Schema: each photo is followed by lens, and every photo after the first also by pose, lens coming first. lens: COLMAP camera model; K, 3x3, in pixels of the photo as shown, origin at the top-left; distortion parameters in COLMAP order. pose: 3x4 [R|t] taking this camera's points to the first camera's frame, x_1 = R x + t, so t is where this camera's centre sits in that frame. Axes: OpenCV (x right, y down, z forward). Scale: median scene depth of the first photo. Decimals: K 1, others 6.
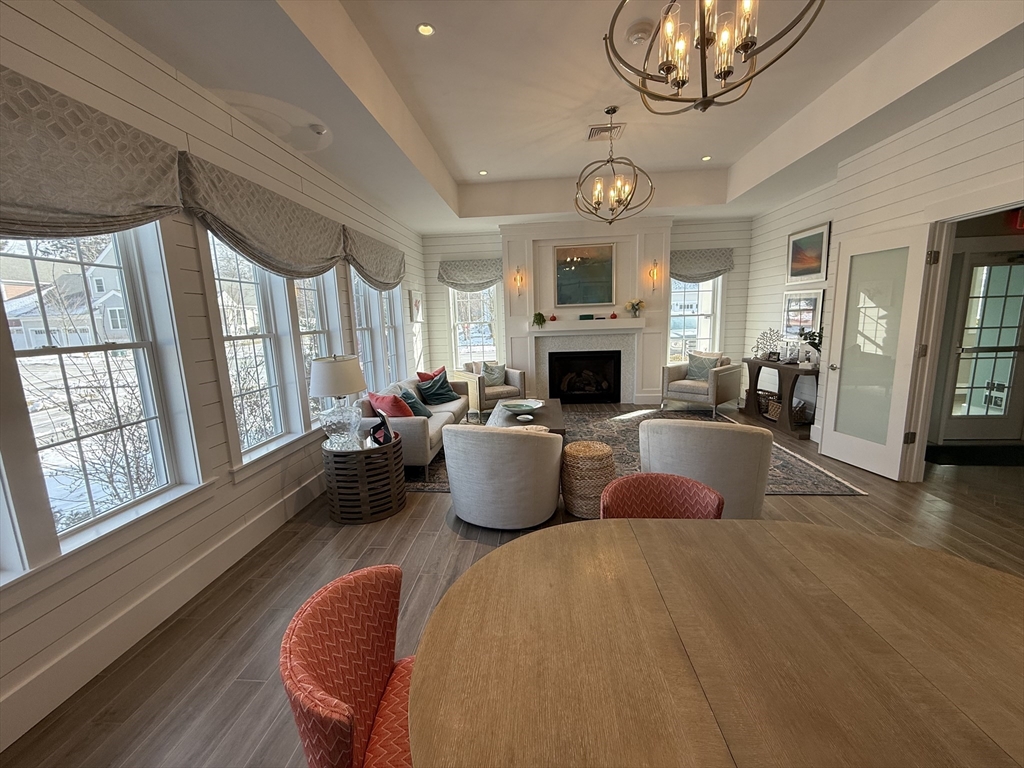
lens RADIAL K [[408.2, 0, 509.3], [0, 408.2, 384.2], [0, 0, 1]] dist [0.004045, -0.000045]
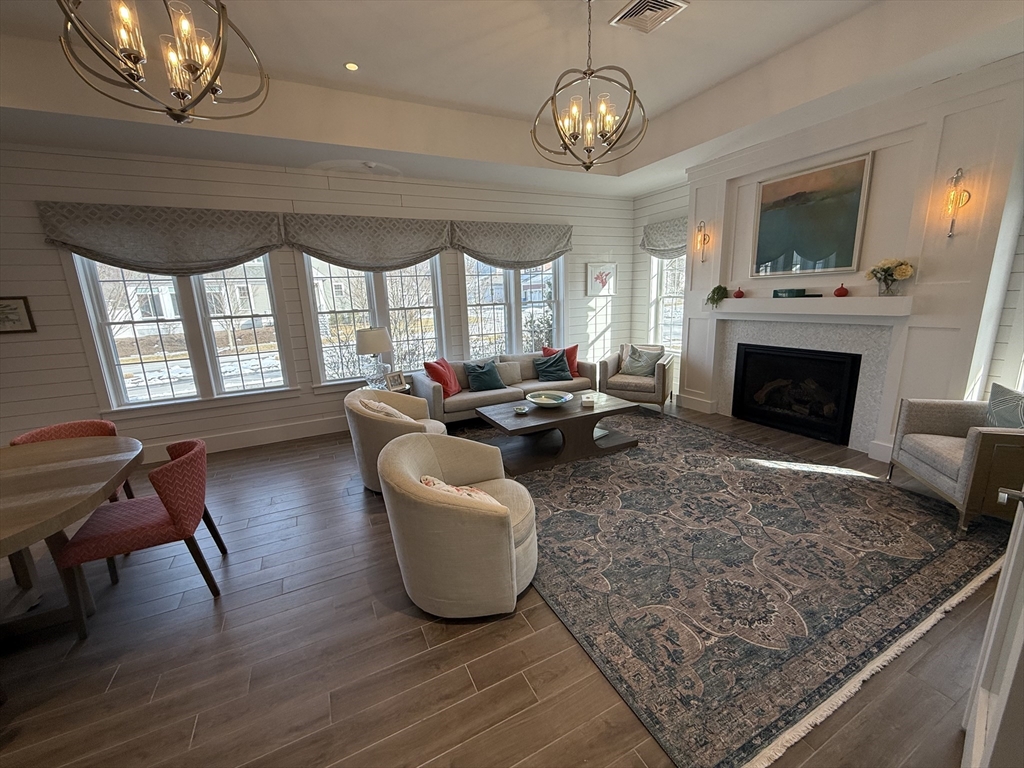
lens RADIAL K [[408.2, 0, 509.3], [0, 408.2, 384.7], [0, 0, 1]] dist [0.004045, -0.000045]
pose [[0.513943, 0.200304, -0.834111, 0.512835], [-0.119116, 0.979600, 0.161848, -0.078248], [0.849514, 0.016175, 0.527318, 0.318236]]
